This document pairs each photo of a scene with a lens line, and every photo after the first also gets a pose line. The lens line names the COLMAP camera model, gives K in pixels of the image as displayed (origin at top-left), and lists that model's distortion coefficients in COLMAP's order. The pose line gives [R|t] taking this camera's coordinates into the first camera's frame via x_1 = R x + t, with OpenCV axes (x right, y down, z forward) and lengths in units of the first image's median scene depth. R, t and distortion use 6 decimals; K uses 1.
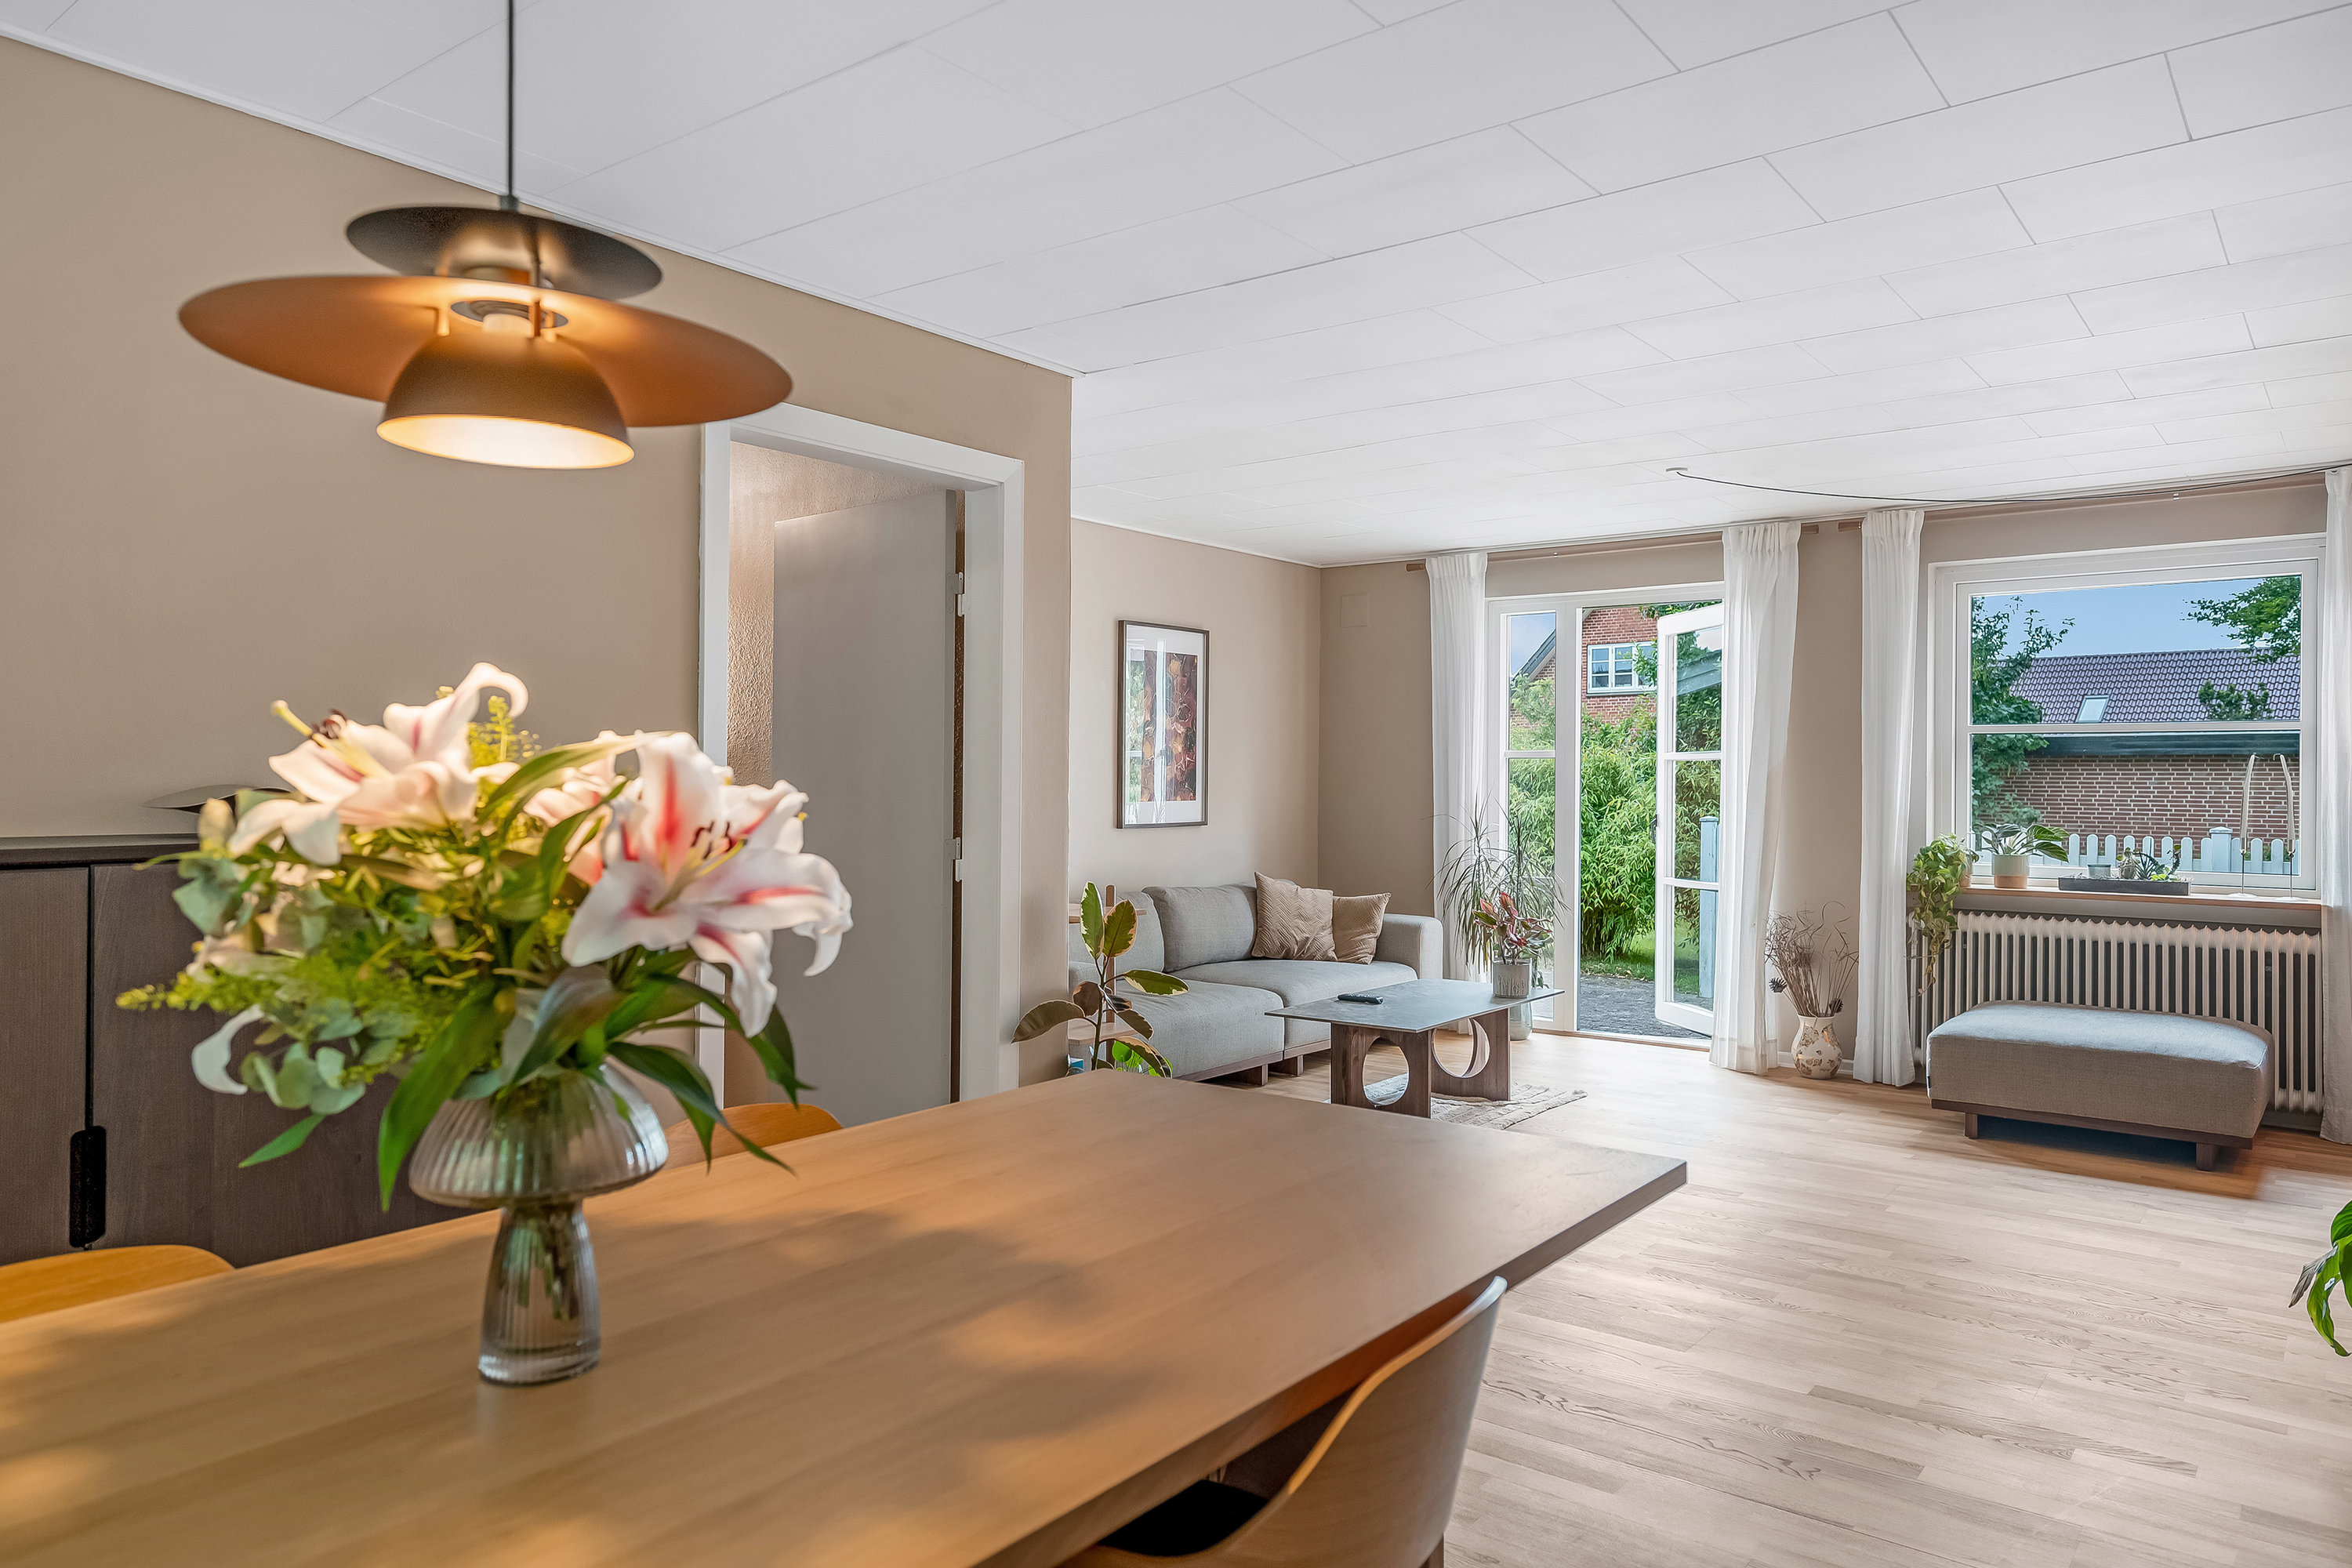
lens RADIAL K [[1525.1, 0, 1189.5], [0, 1525.1, 775.9], [0, 0, 1]] dist [0.027922, -0.003104]
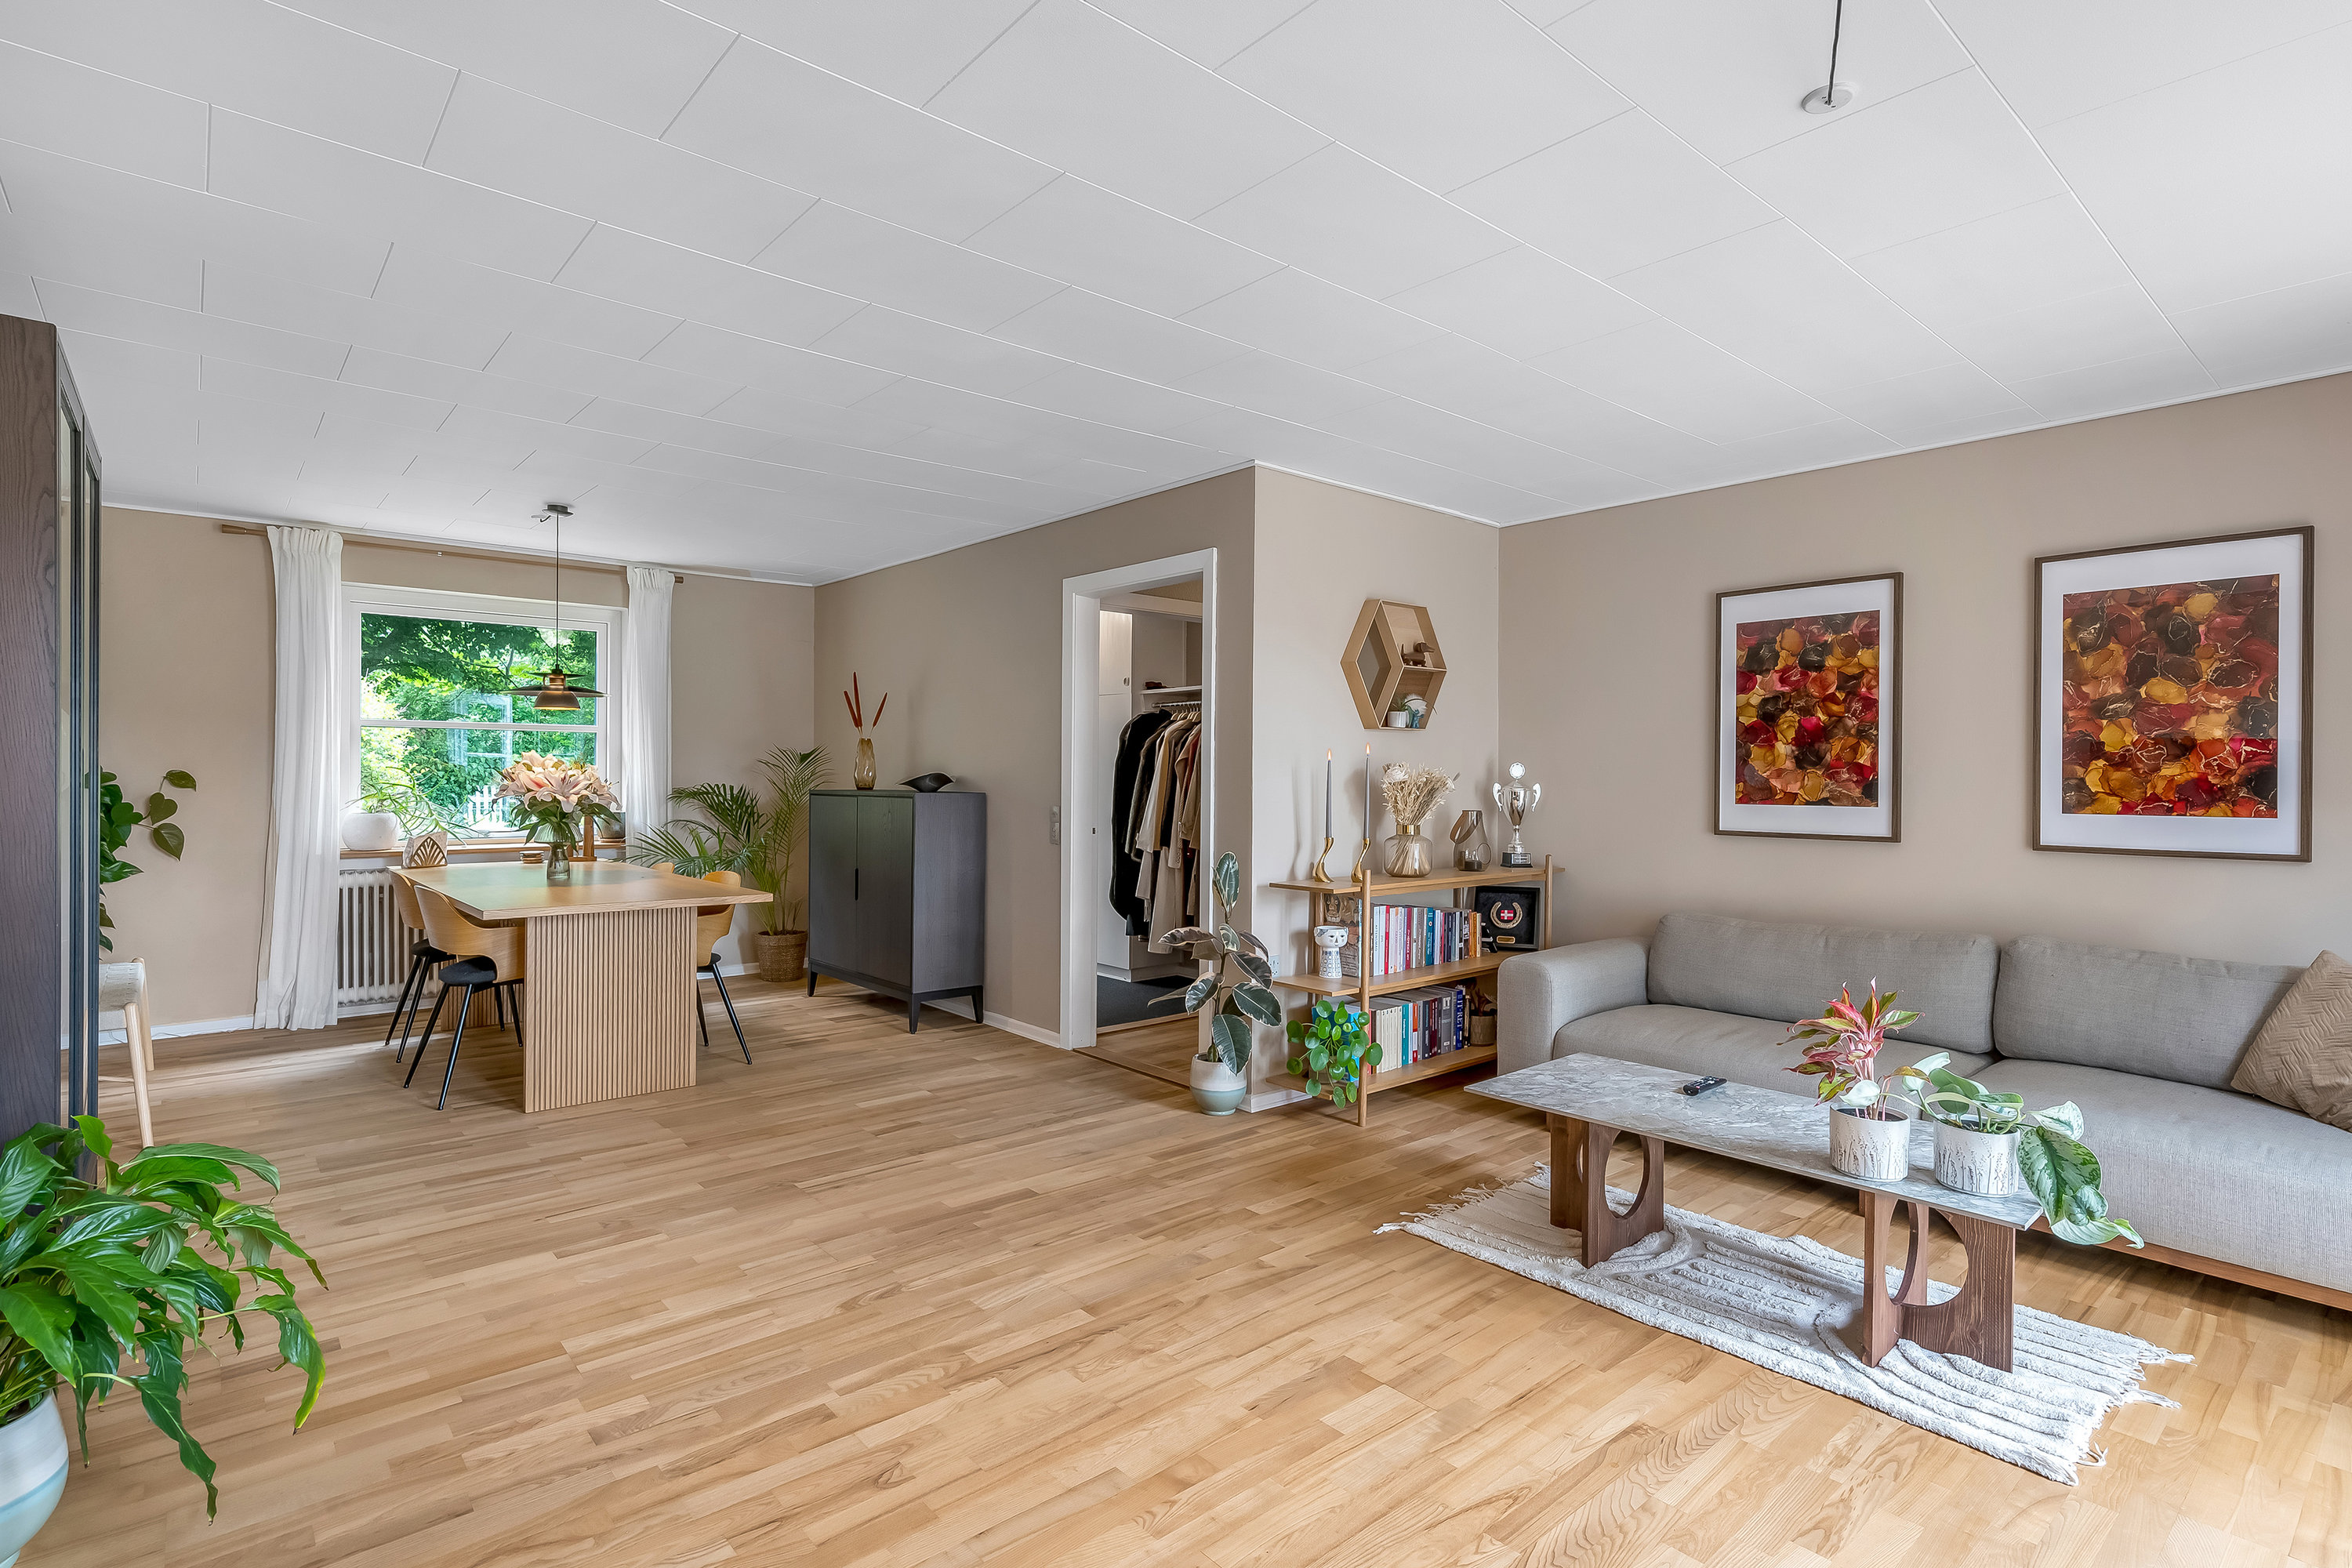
lens RADIAL K [[1111.4, 0, 1160.4], [0, 1111.4, 787.2], [0, 0, 1]] dist [0.004401, 0.000018]
pose [[-0.195216, 0.000165, -0.980760, 0.576810], [-0.008597, 0.999961, 0.001880, 0.007892], [0.980723, 0.008799, -0.195207, 0.737245]]
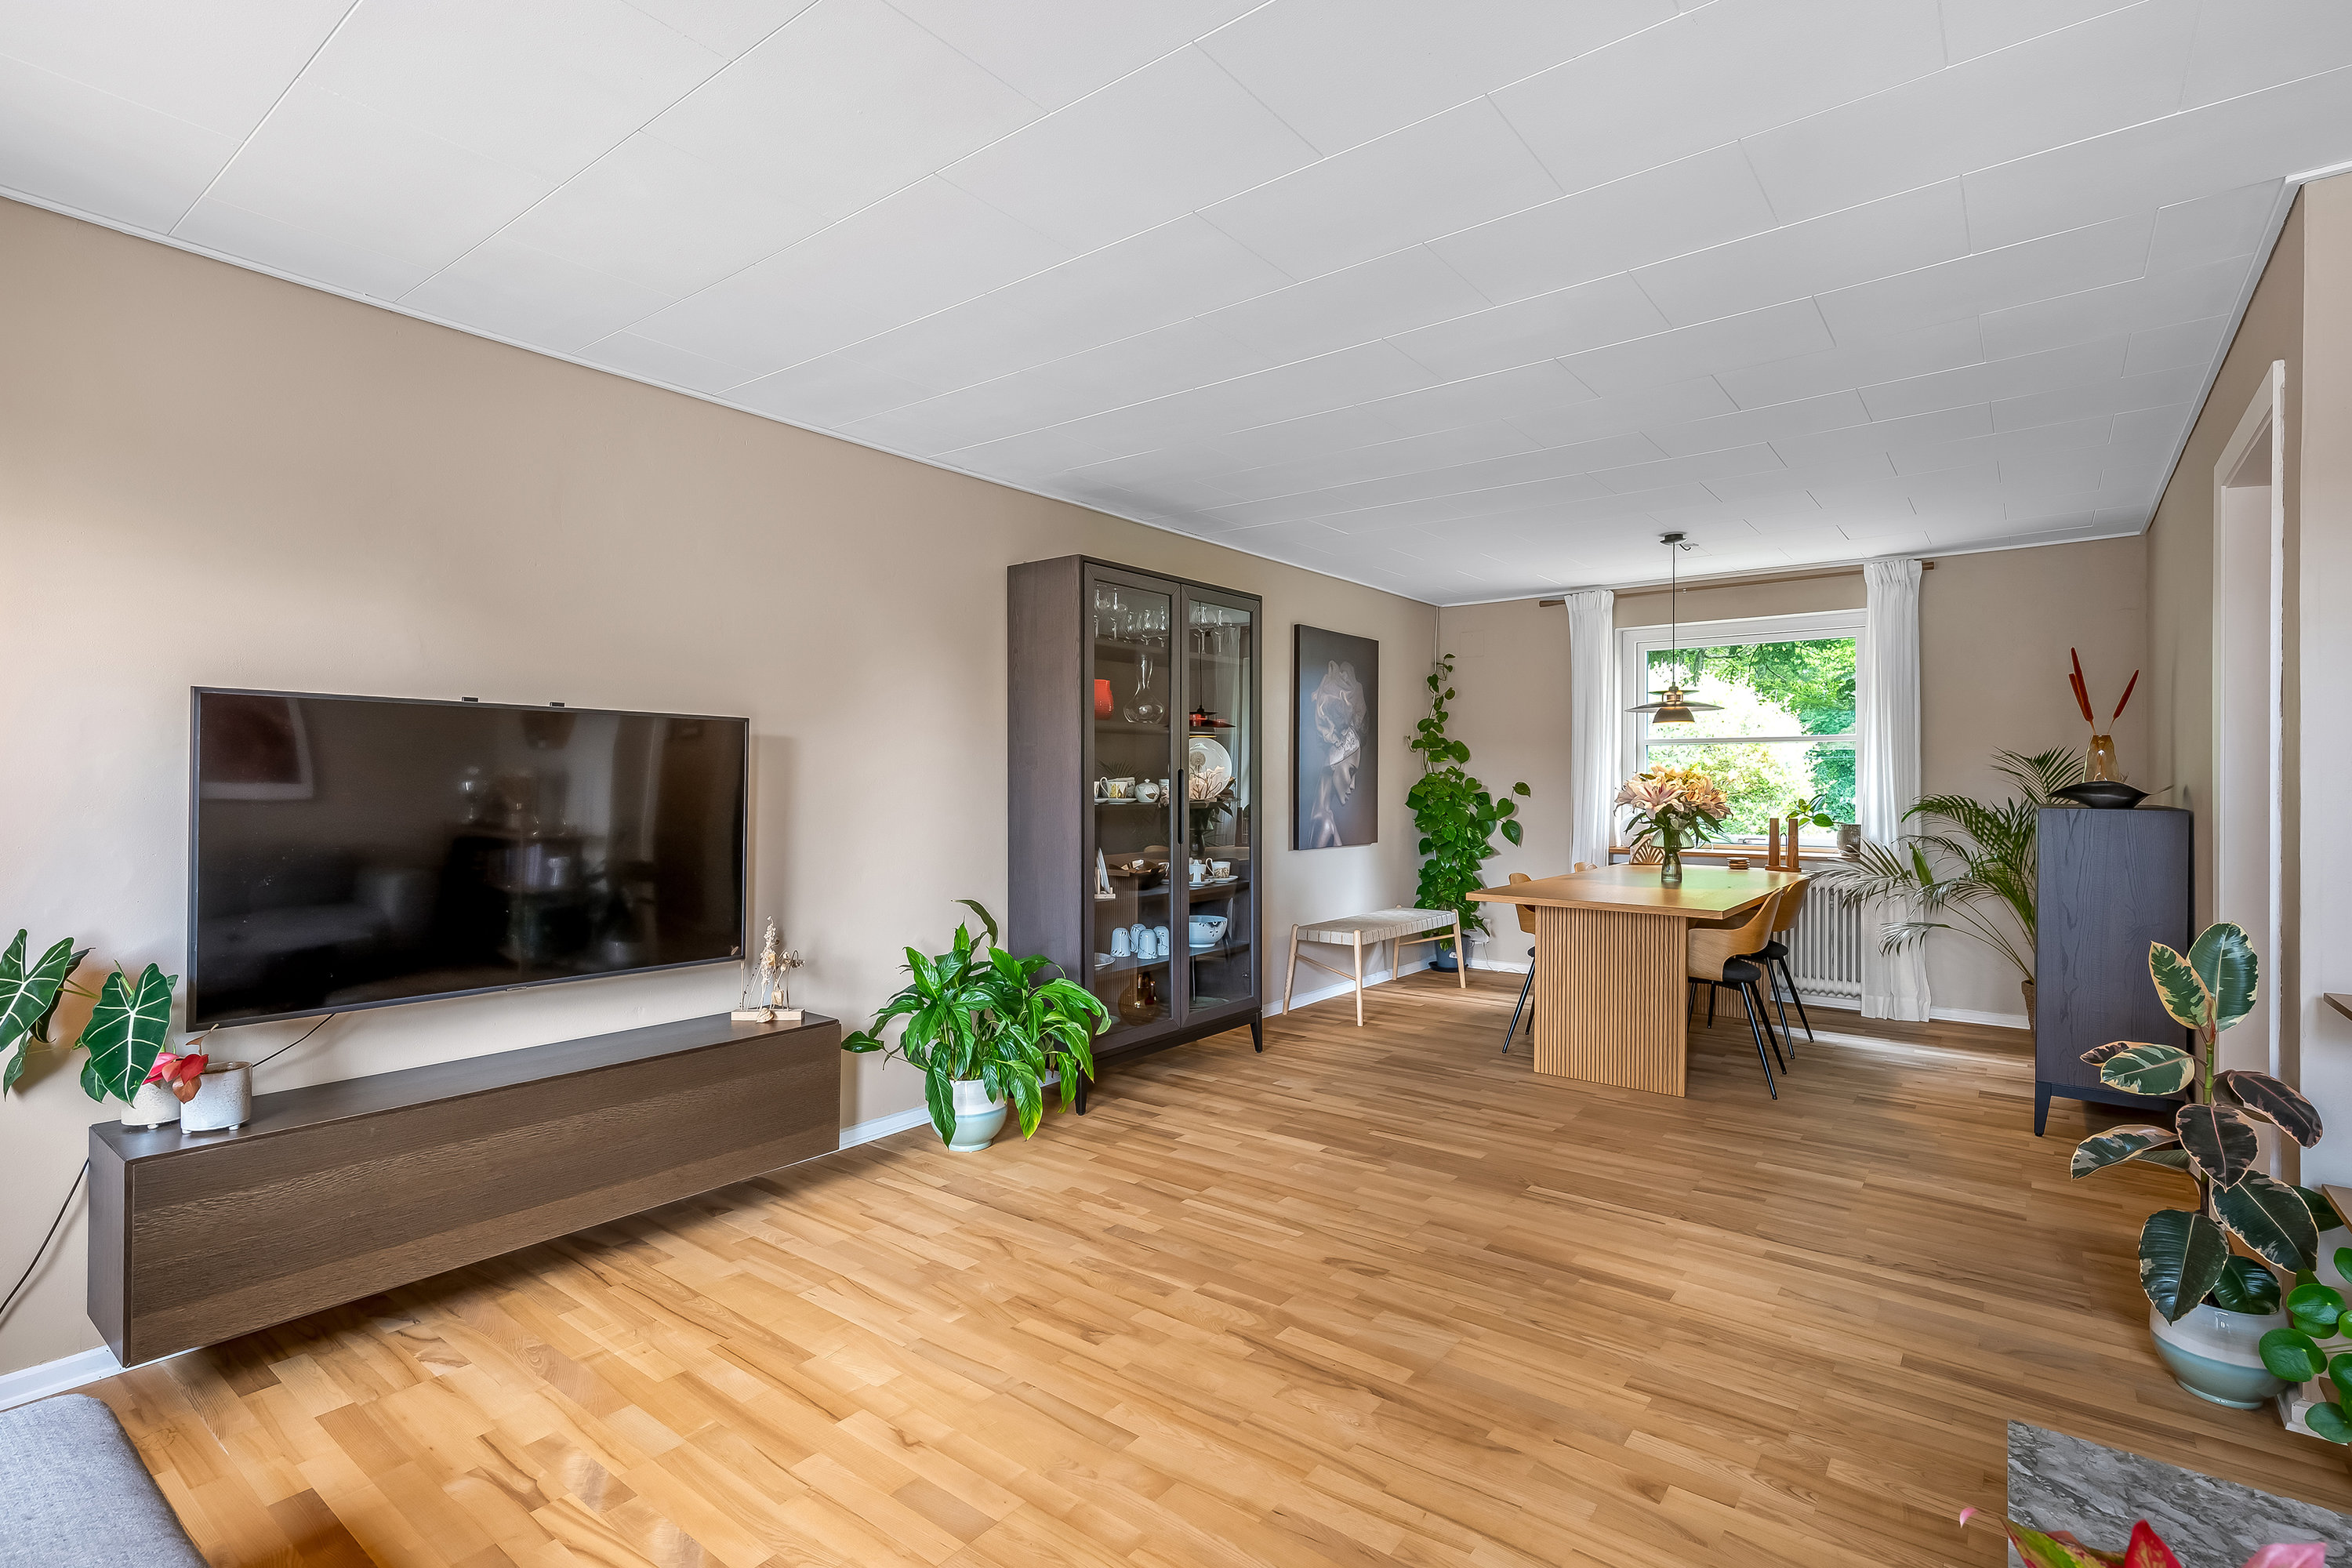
lens RADIAL K [[1111.4, 0, 1224.0], [0, 1111.4, 772.8], [0, 0, 1]] dist [0.004401, 0.000018]
pose [[-0.999225, -0.012749, -0.037234, 0.275458], [-0.012437, 0.999886, -0.008588, 0.007078], [0.037339, -0.008118, -0.999270, 0.984356]]
